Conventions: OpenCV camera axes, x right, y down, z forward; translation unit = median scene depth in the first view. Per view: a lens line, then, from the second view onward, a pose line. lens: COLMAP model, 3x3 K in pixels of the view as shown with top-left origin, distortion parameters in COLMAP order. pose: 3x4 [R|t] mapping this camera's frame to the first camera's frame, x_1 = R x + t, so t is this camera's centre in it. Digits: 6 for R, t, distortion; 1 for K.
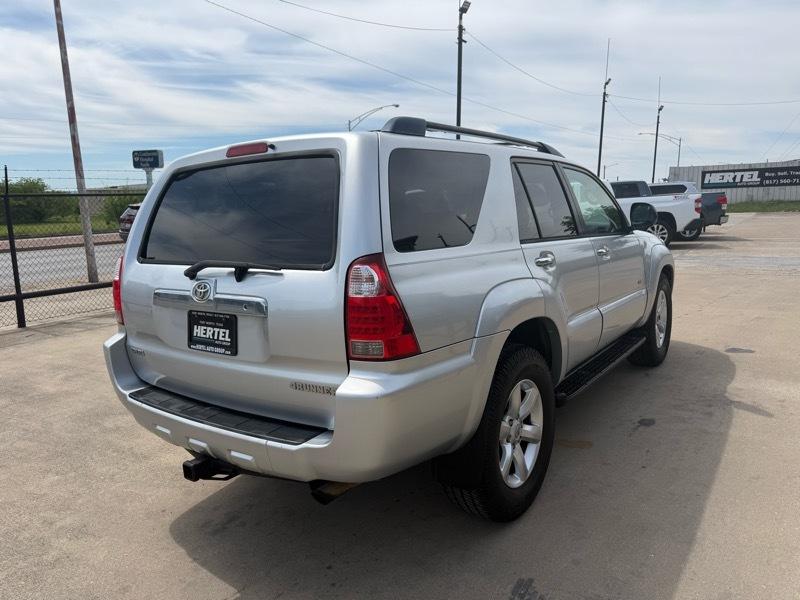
lens RADIAL K [[571.5, 0, 401.2], [0, 571.5, 298.8], [0, 0, 1]] dist [0.005516, -0.005361]
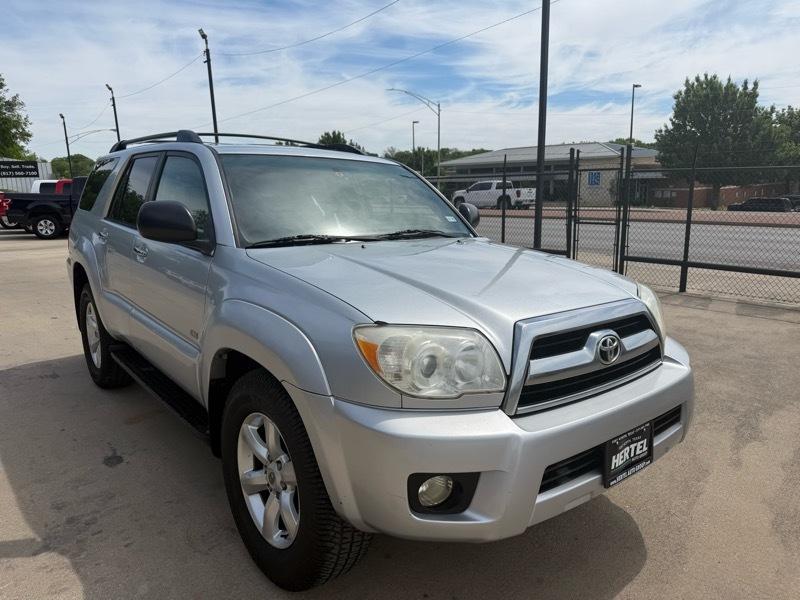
lens RADIAL K [[570.5, 0, 403.0], [0, 570.5, 300.6], [0, 0, 1]] dist [0.002978, -0.007281]
pose [[-0.251230, 0.219029, -0.942820, 1.440657], [-0.153189, 0.952787, 0.262164, -0.397261], [0.955728, 0.210293, -0.205816, 2.078572]]
